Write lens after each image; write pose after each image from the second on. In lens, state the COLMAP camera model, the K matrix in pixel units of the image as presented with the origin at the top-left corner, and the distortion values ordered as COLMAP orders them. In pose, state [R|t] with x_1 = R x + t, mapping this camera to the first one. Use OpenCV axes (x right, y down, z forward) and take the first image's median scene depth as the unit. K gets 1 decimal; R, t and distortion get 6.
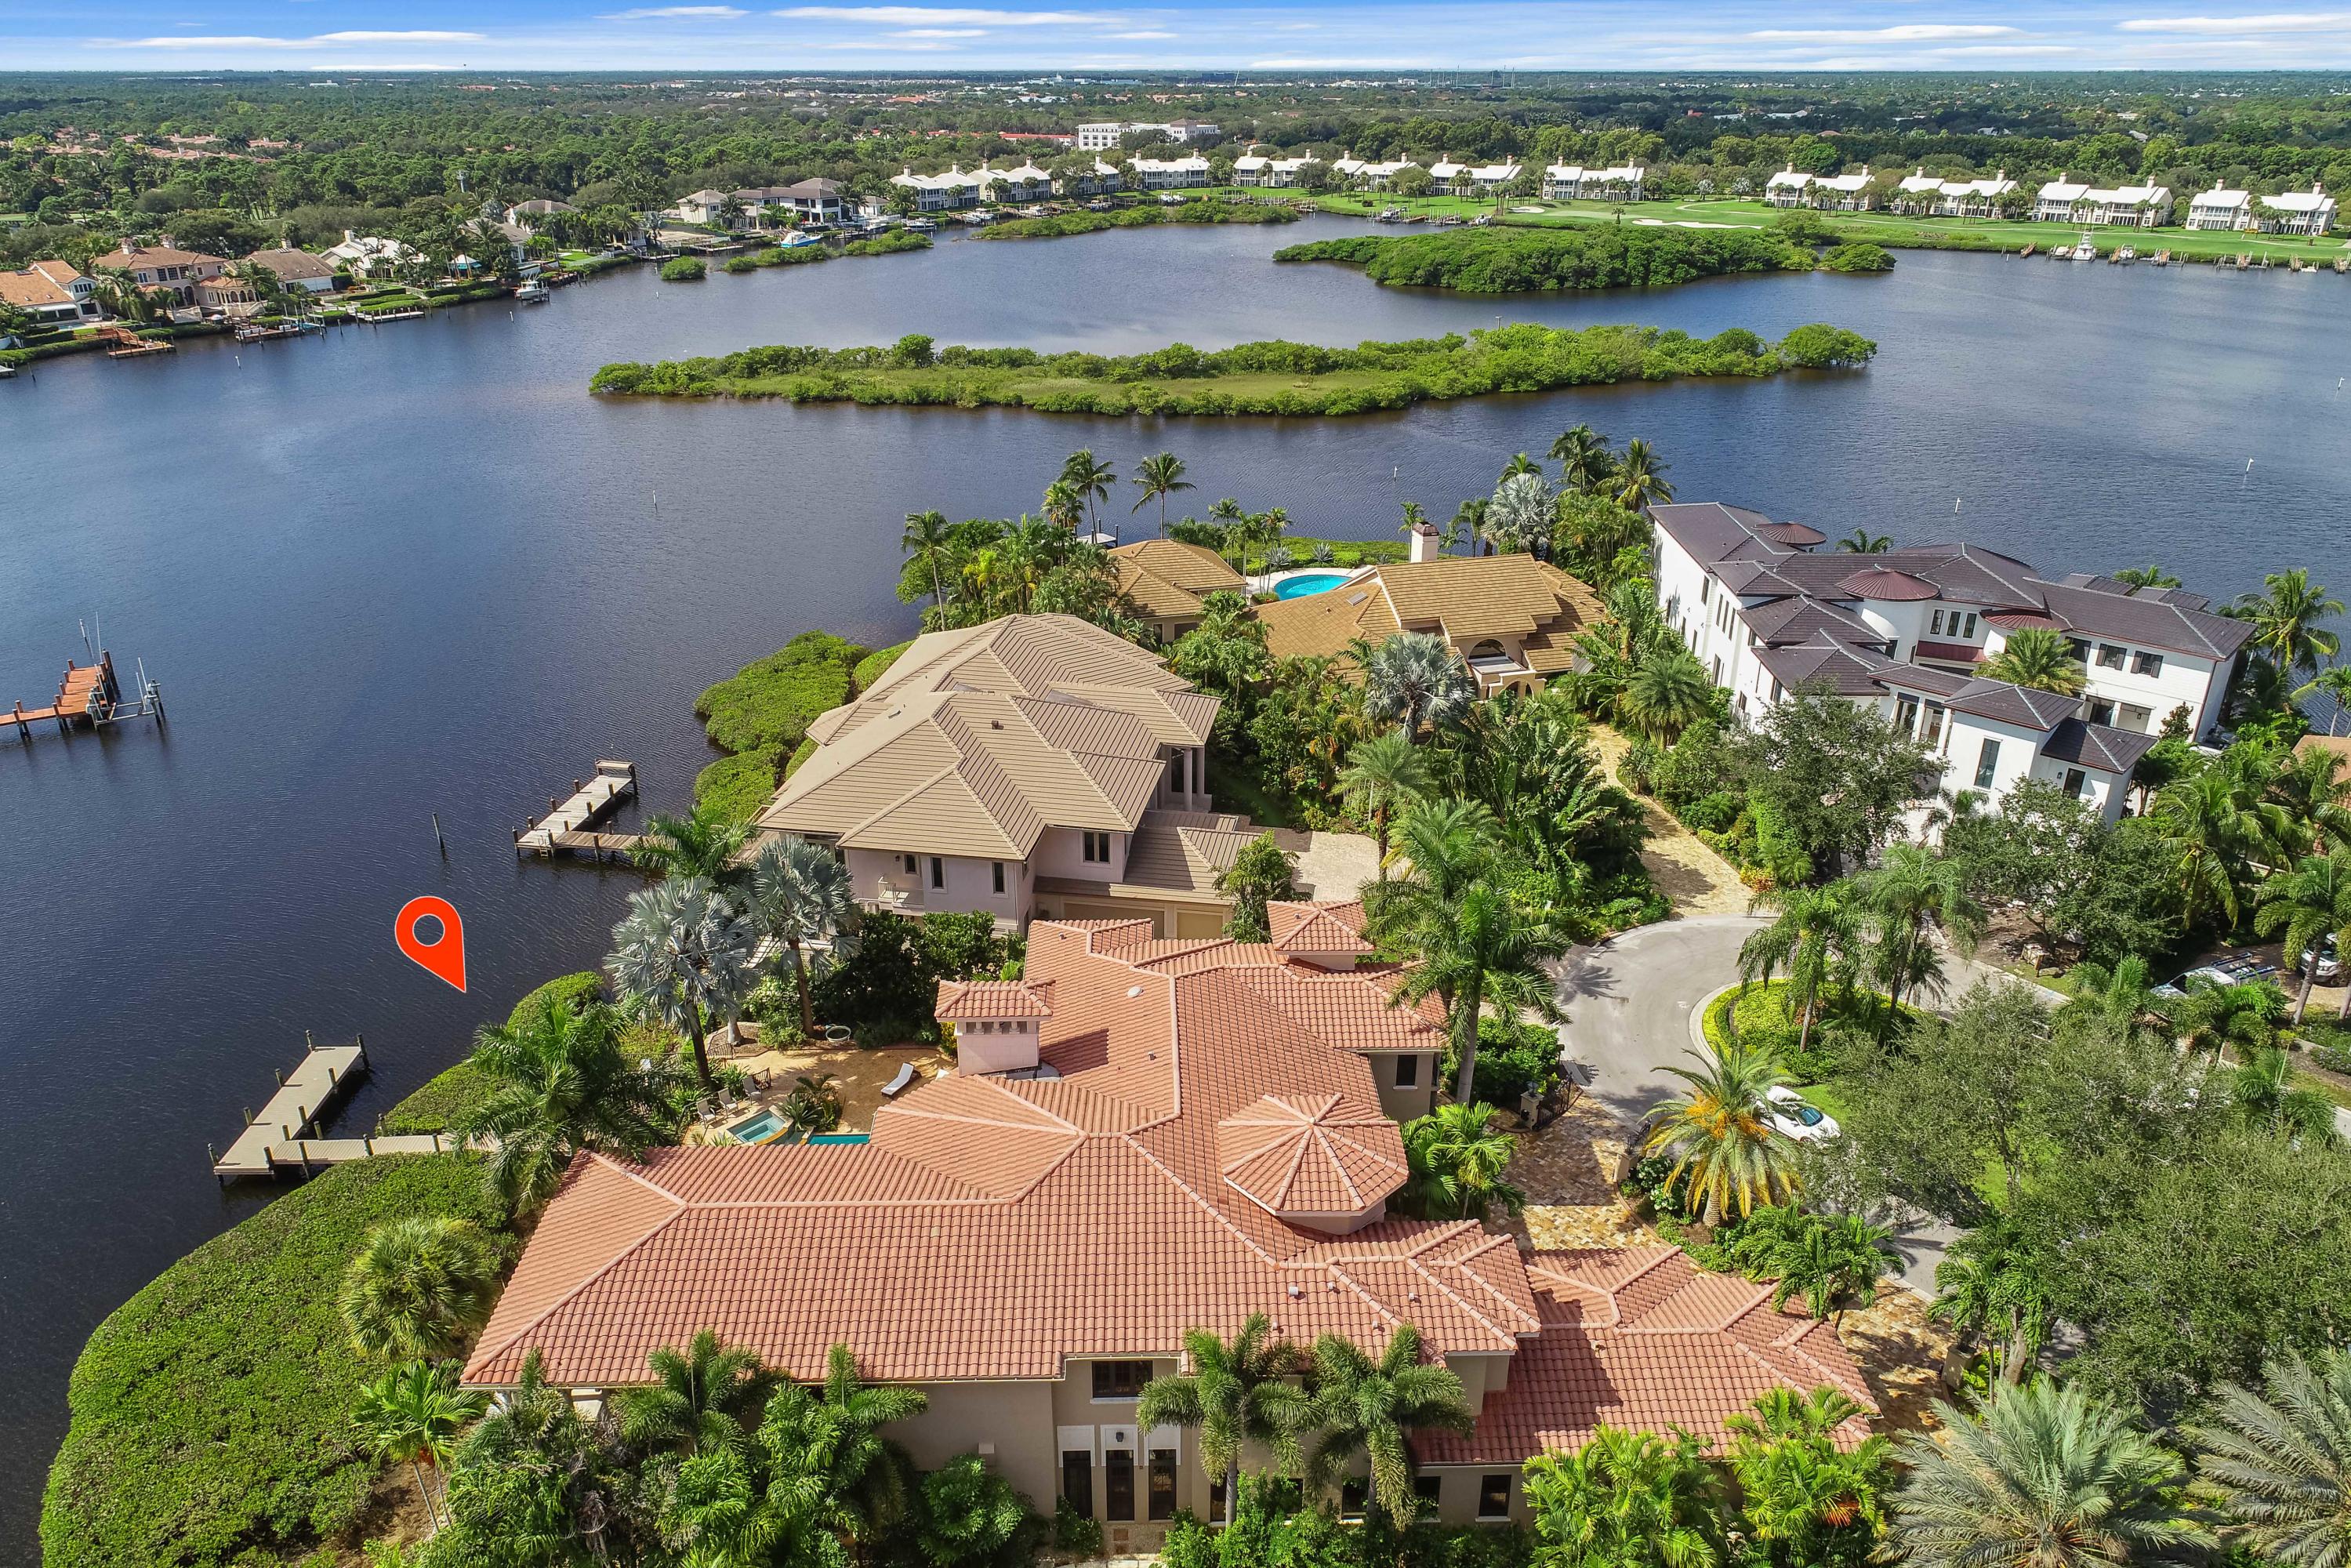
lens RADIAL K [[1615.0, 0, 1175.5], [0, 1615.0, 784.0], [0, 0, 1]] dist [0.002621, 0.001482]
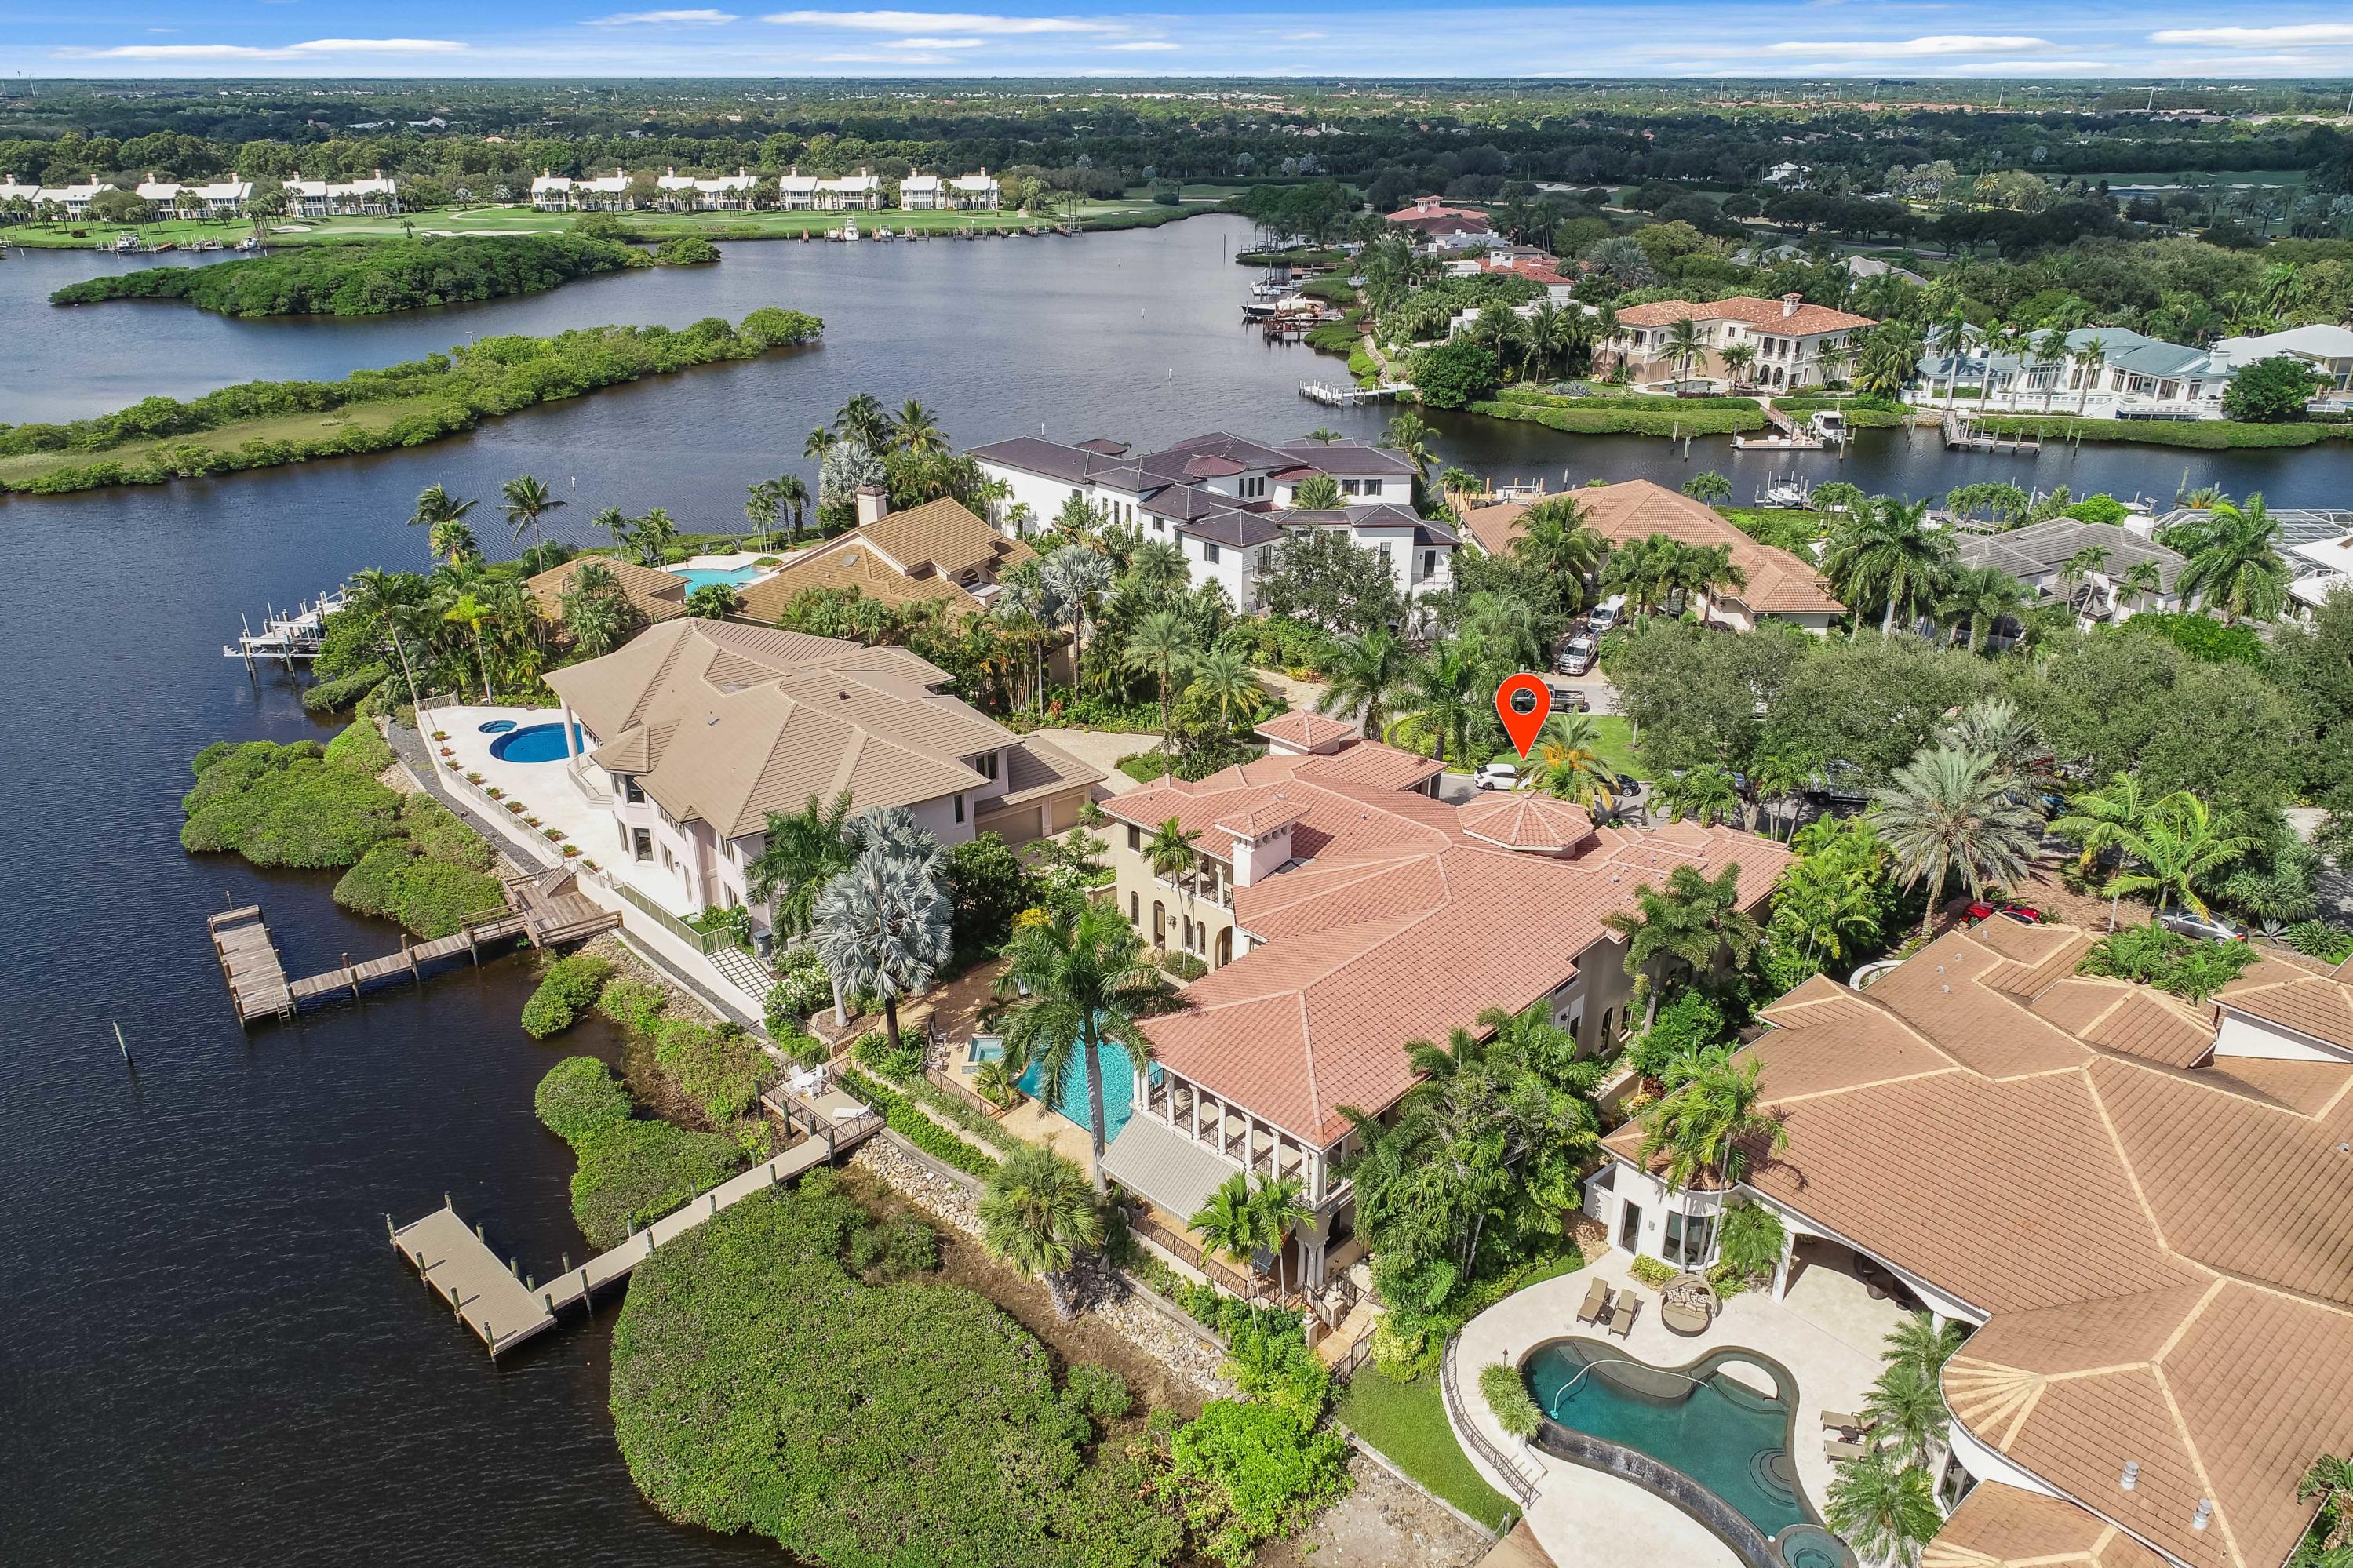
lens RADIAL K [[1616.1, 0, 1176.5], [0, 1616.1, 784.0], [0, 0, 1]] dist [0.002621, 0.001482]
pose [[0.707288, -0.285710, 0.646617, -0.134081], [0.288139, 0.951774, 0.105370, -0.006086], [-0.645538, 0.111789, 0.755502, 0.011658]]
